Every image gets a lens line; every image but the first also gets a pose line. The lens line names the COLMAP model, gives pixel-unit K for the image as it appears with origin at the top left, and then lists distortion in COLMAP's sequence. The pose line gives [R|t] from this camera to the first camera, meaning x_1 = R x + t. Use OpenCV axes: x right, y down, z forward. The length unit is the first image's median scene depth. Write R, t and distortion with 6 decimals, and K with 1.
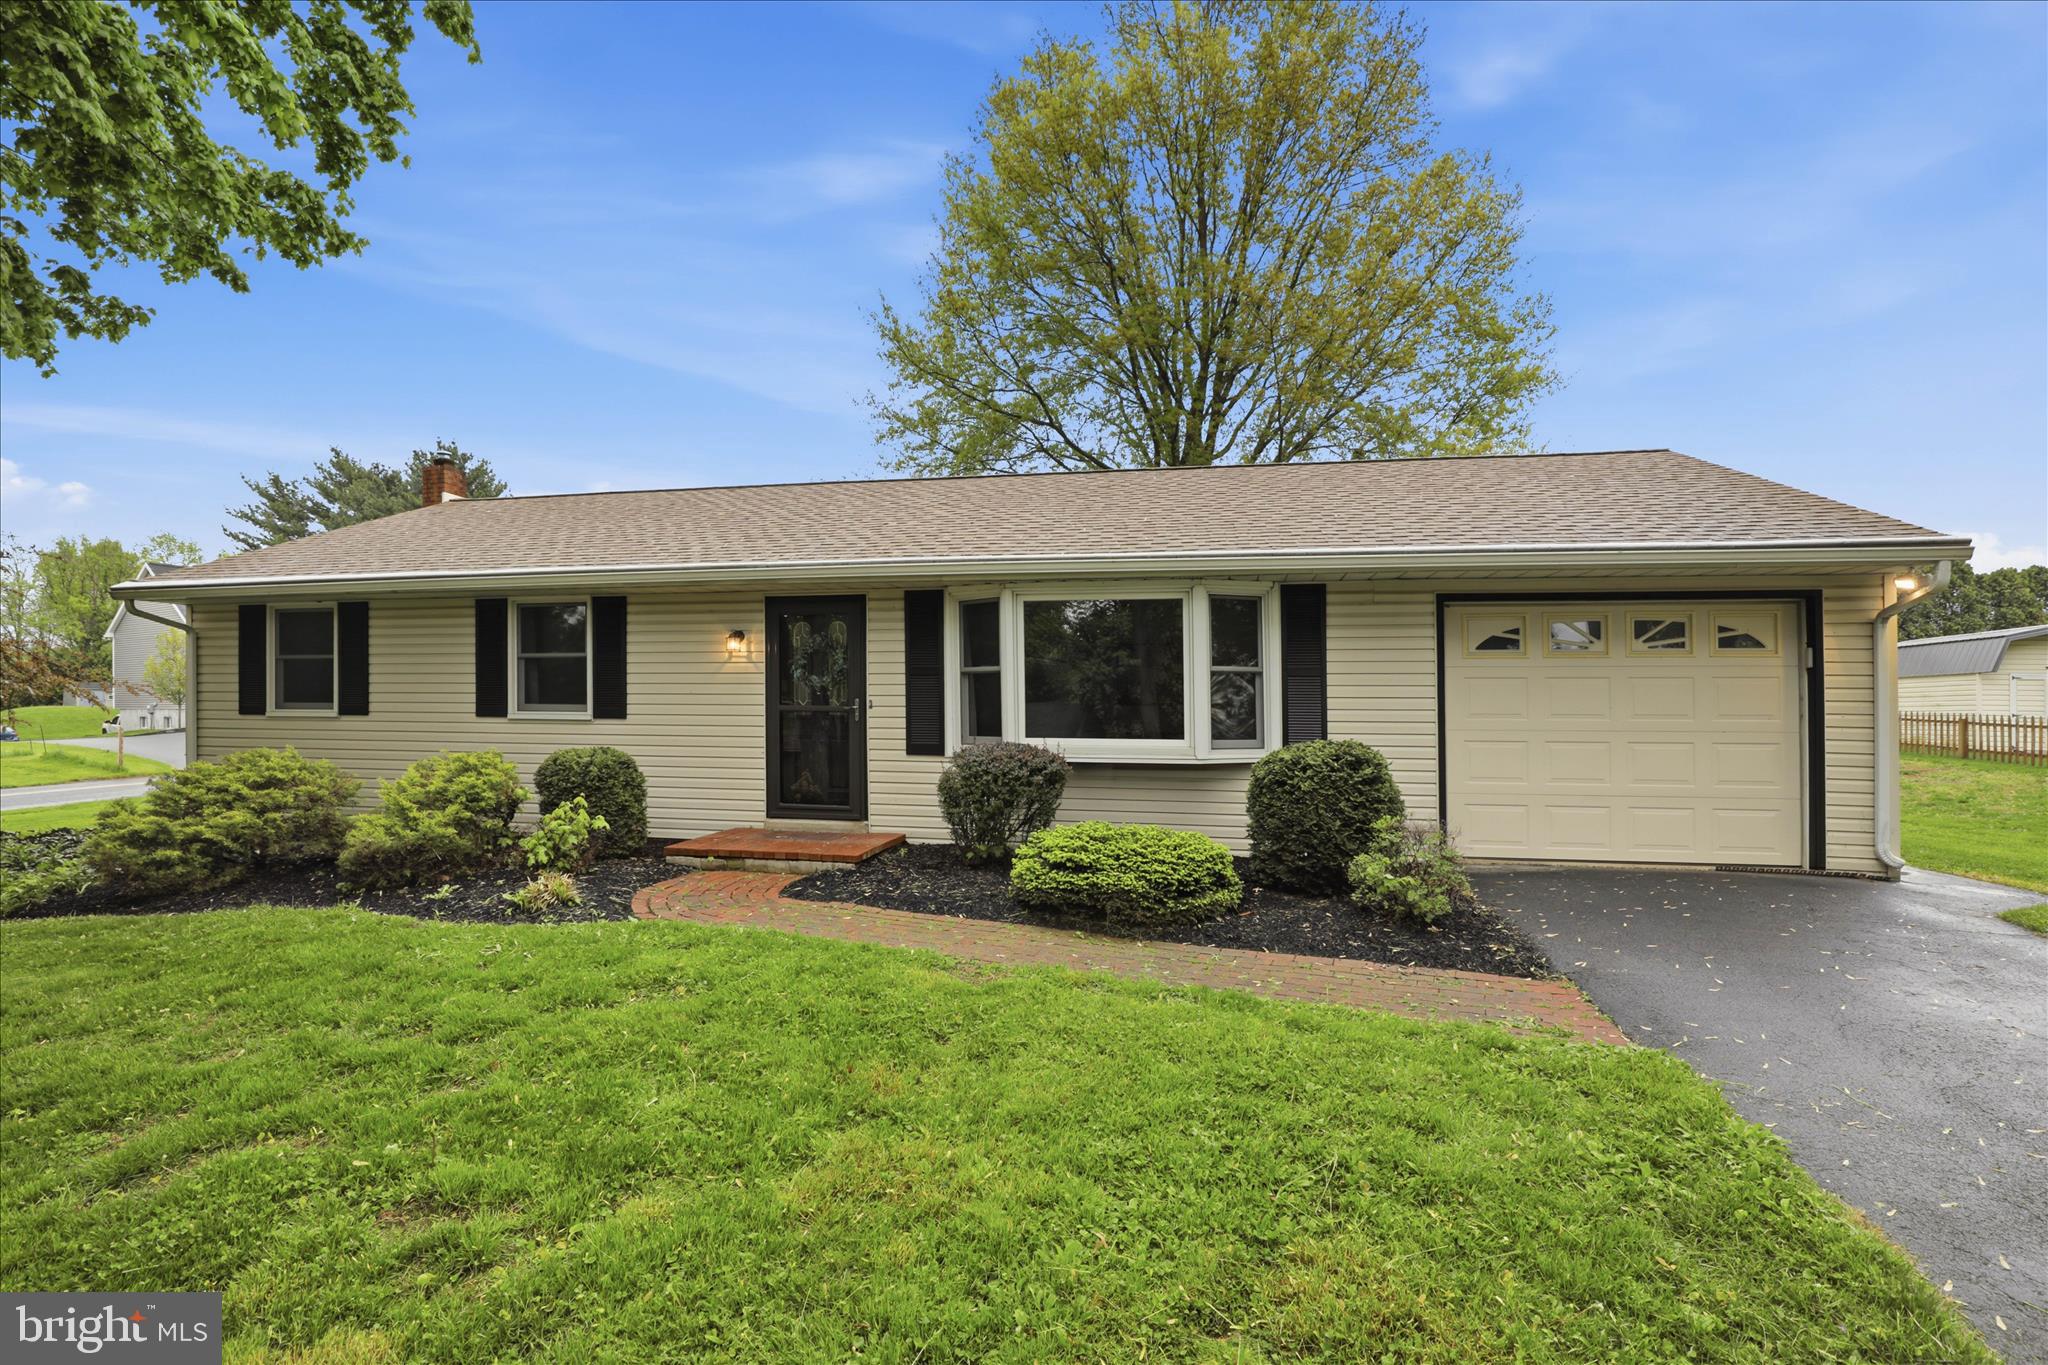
lens RADIAL K [[925.9, 0, 1026.3], [0, 925.9, 703.4], [0, 0, 1]] dist [-0.031223, 0.001183]
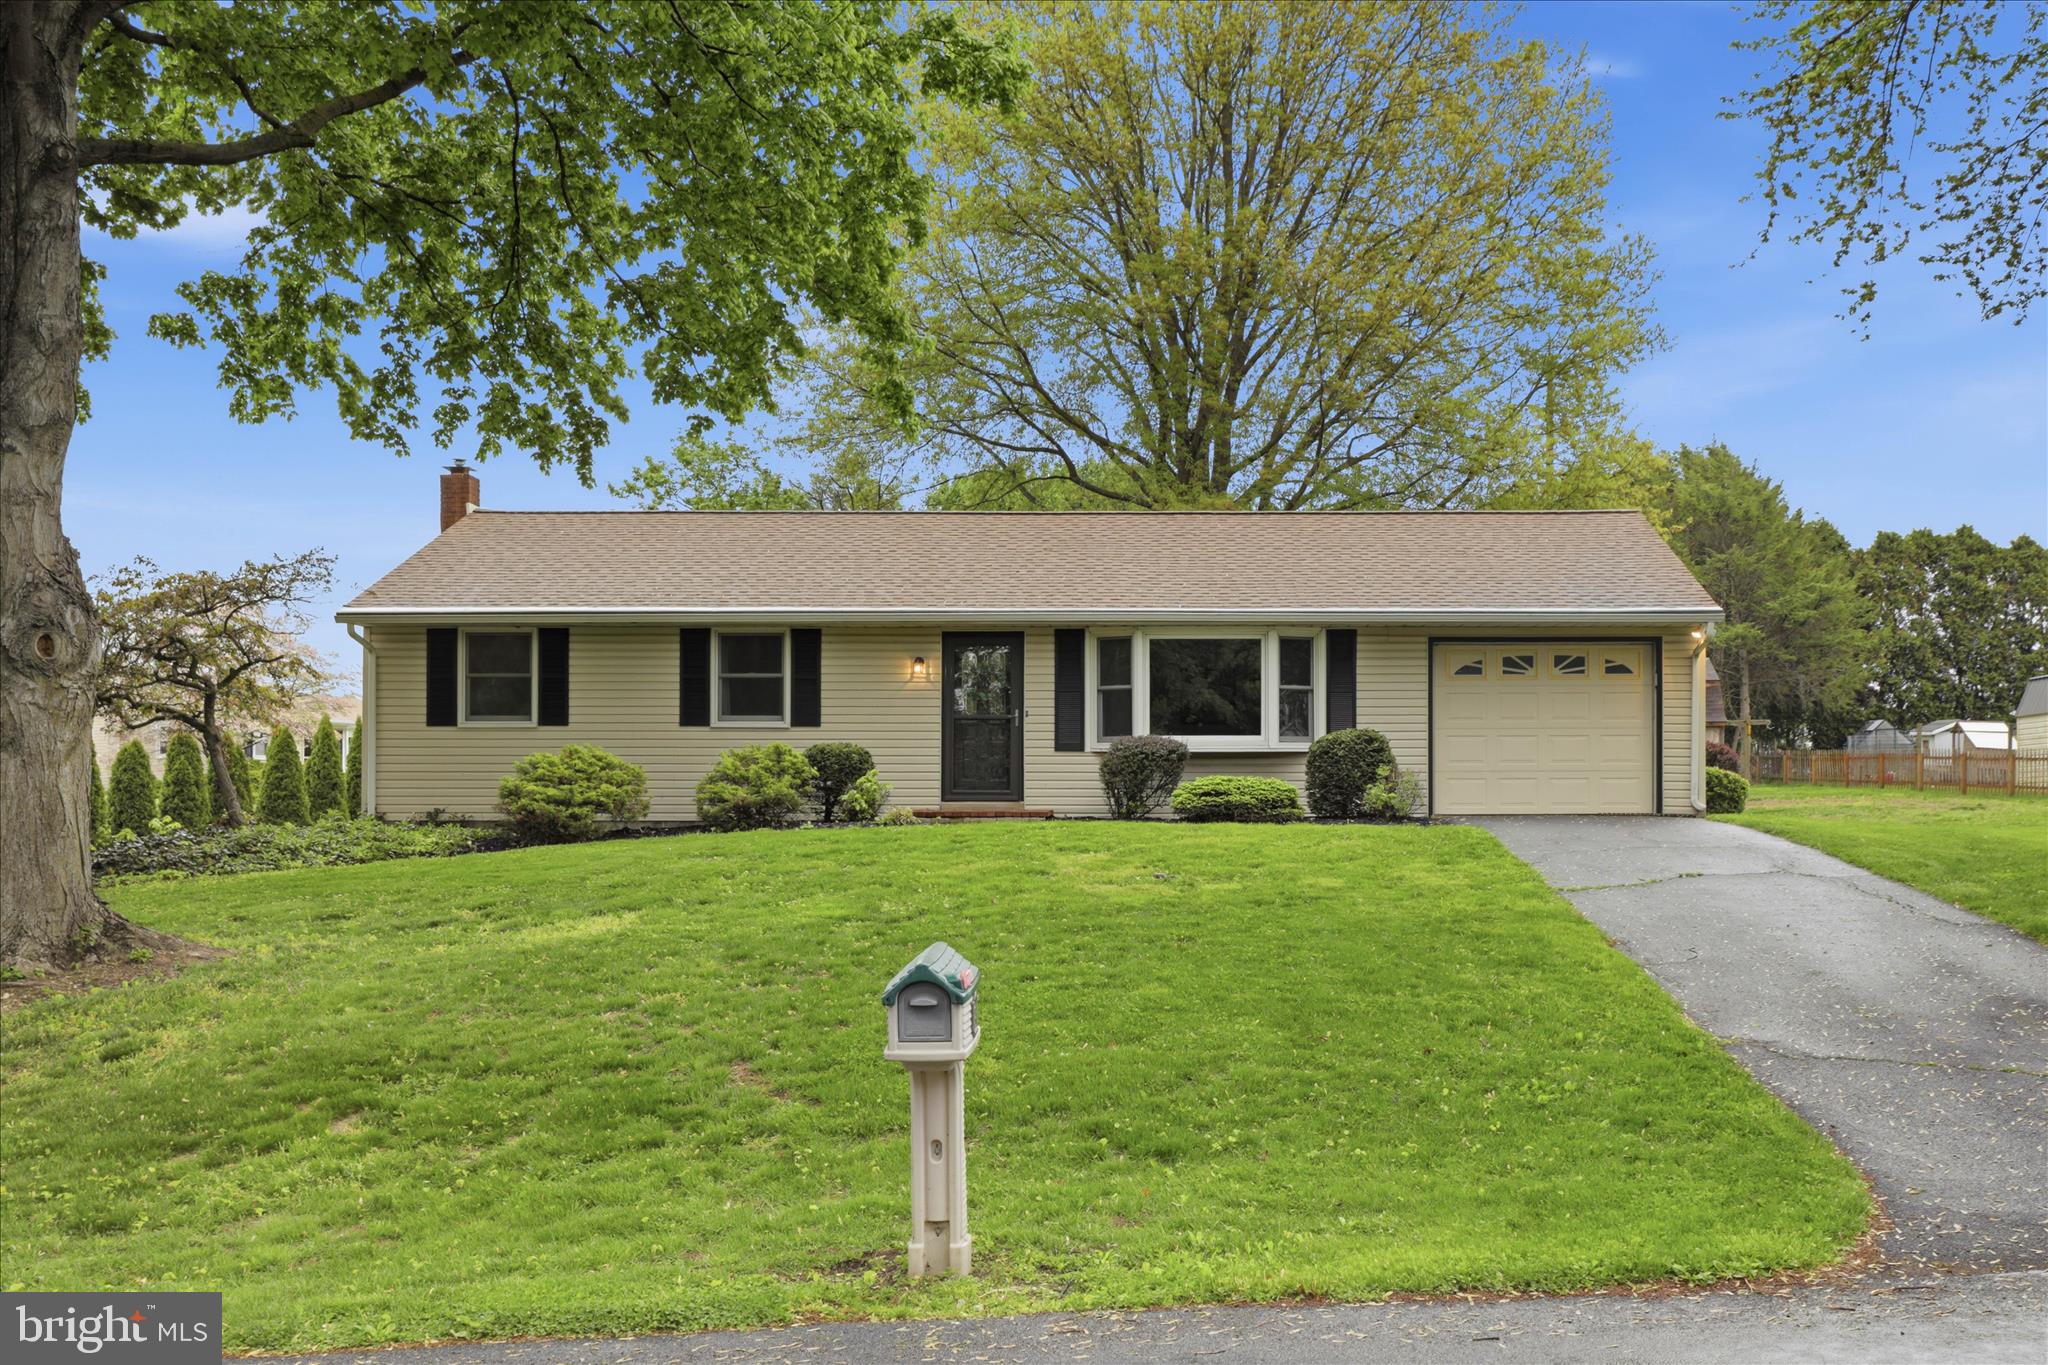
lens RADIAL K [[1728.3, 0, 1125.3], [0, 1728.3, 775.1], [0, 0, 1]] dist [0.046029, 0.006241]
pose [[0.987657, -0.003413, 0.156597, -0.440067], [0.003861, 0.999989, -0.002560, 0.101286], [-0.156586, 0.003133, 0.987659, -1.557718]]
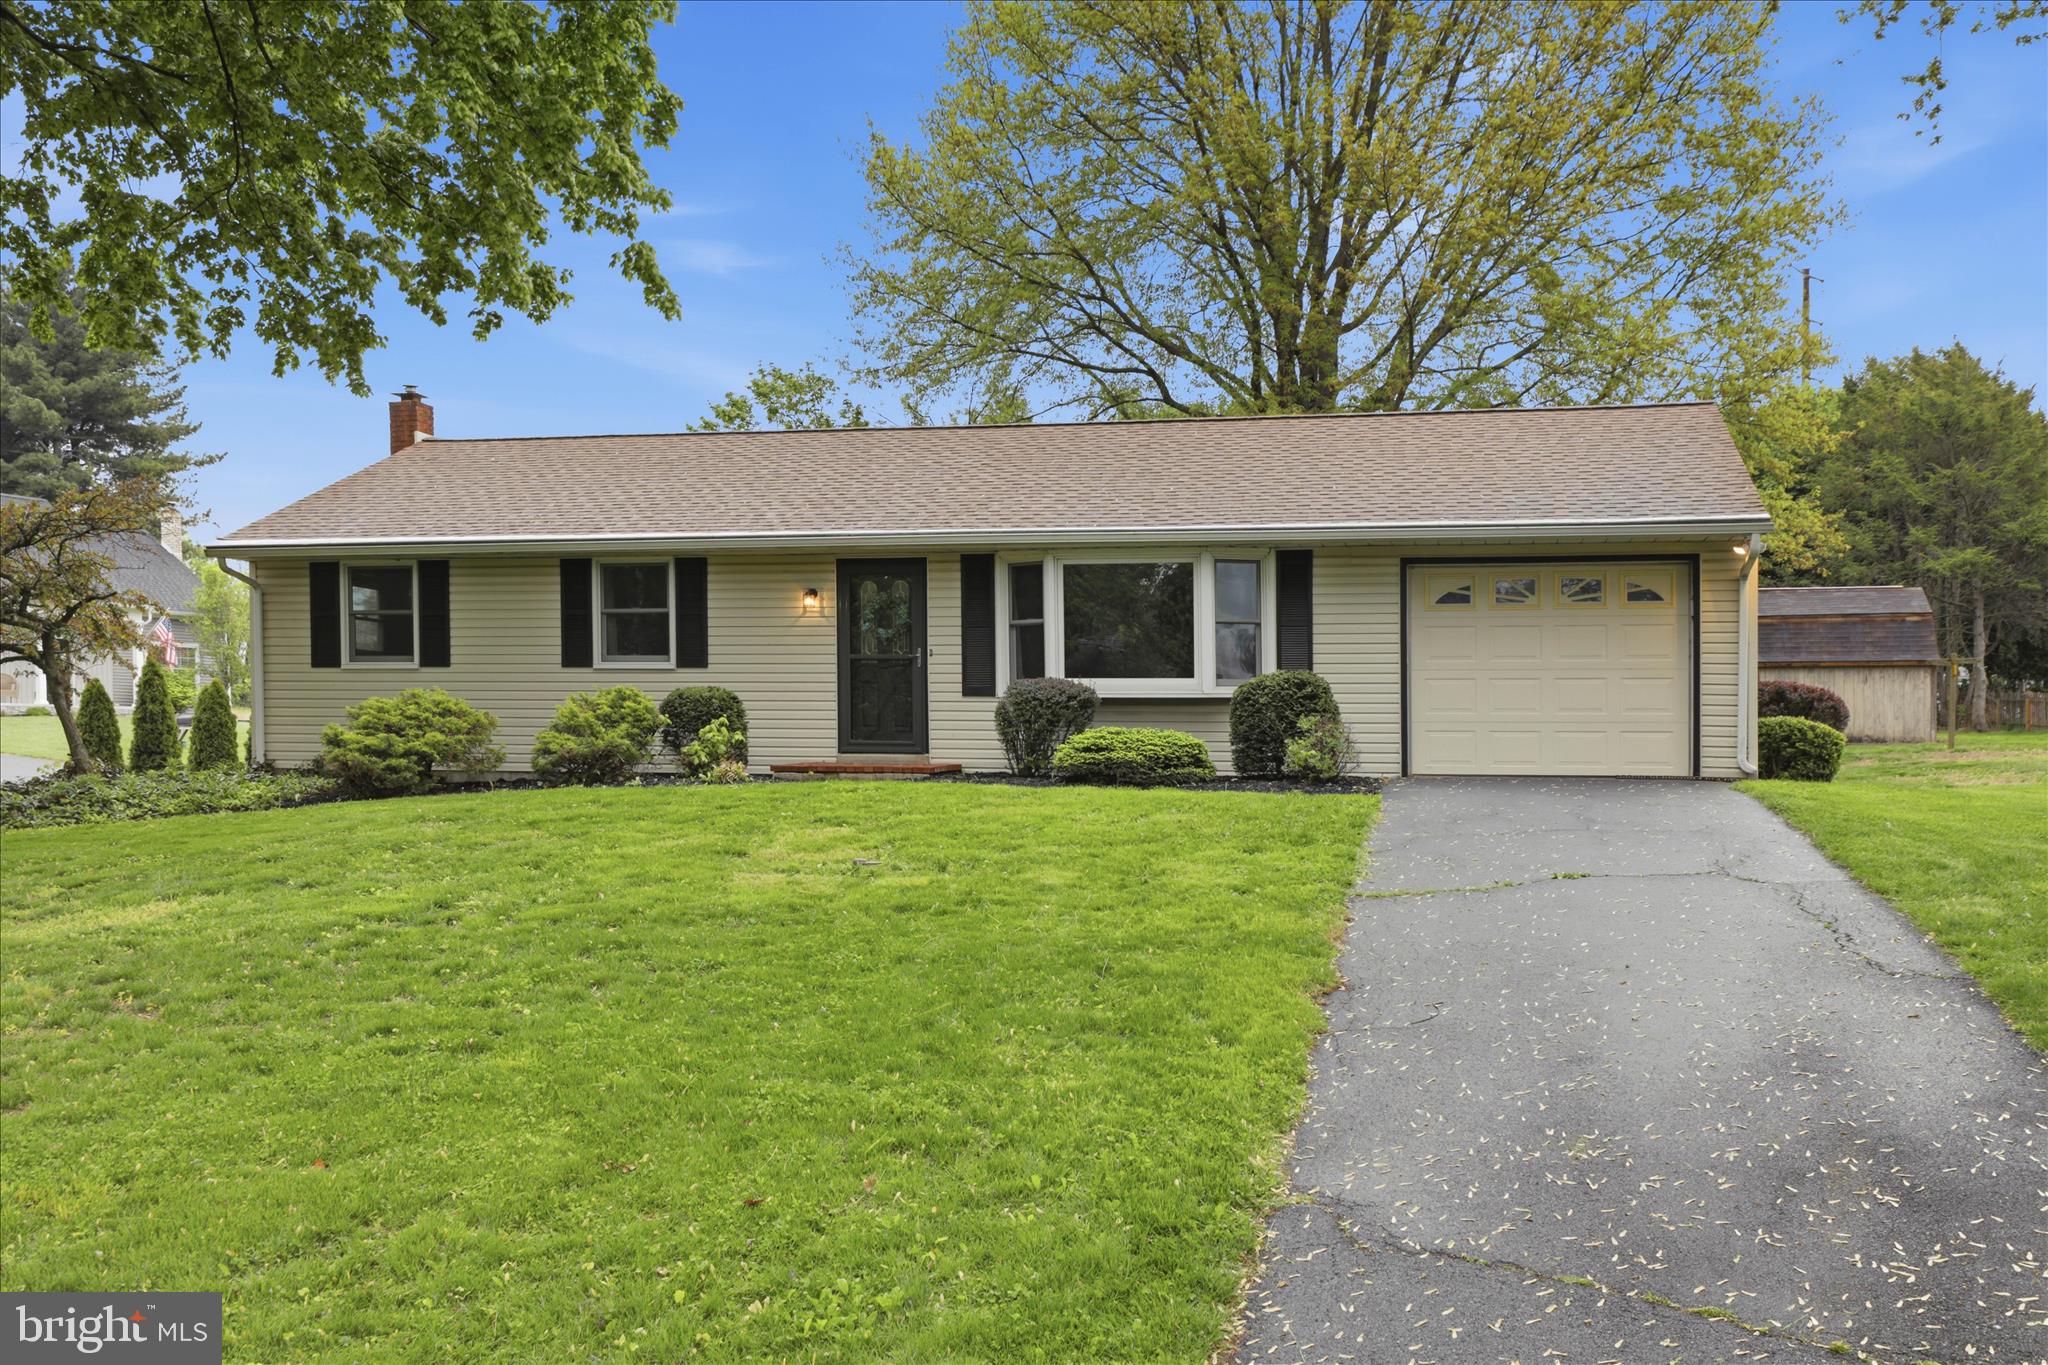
lens RADIAL K [[1709.1, 0, 1021.9], [0, 1709.1, 756.6], [0, 0, 1]] dist [0.032449, -0.006845]
pose [[0.999579, 0.001696, -0.028981, 0.008119], [-0.001044, 0.999746, 0.022512, 0.086481], [0.029011, -0.022472, 0.999326, -1.190717]]
